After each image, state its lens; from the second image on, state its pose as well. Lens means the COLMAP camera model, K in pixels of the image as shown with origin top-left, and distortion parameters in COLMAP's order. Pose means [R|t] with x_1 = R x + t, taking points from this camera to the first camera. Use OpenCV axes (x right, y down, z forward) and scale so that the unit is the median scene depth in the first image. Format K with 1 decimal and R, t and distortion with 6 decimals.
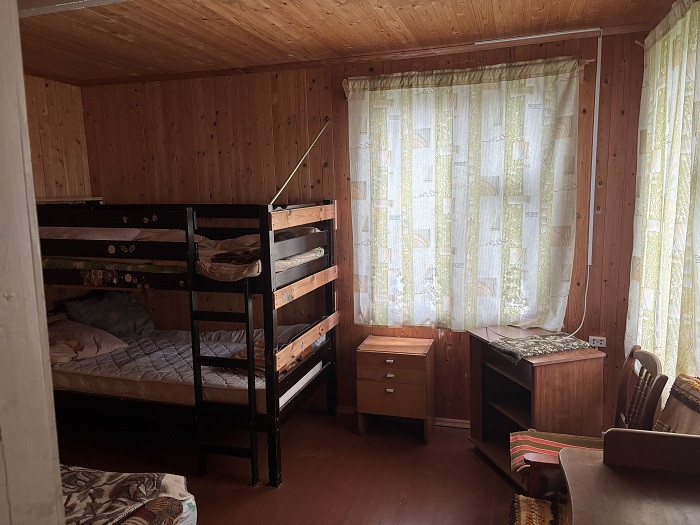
lens RADIAL K [[523.2, 0, 352.4], [0, 523.2, 265.3], [0, 0, 1]] dist [0.045914, -0.042629]
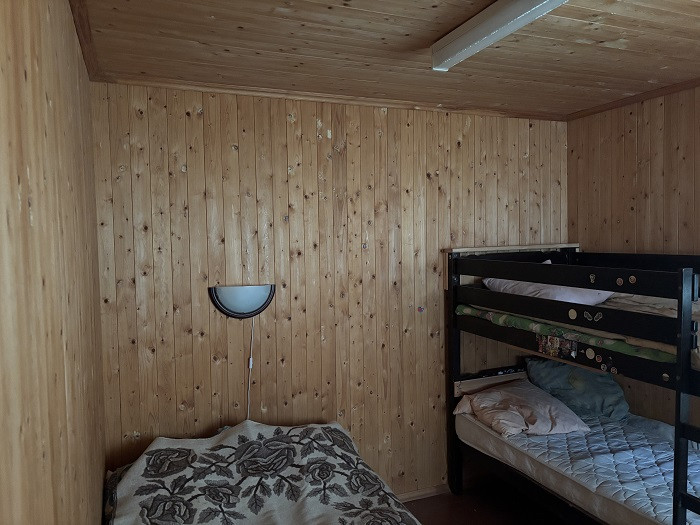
lens RADIAL K [[523.2, 0, 345.1], [0, 523.2, 269.3], [0, 0, 1]] dist [0.045914, -0.042629]
pose [[0.627420, 0.050497, -0.777042, -0.050210], [-0.096823, 0.995210, -0.013505, -0.047594], [0.772638, 0.083708, 0.629304, 0.200550]]
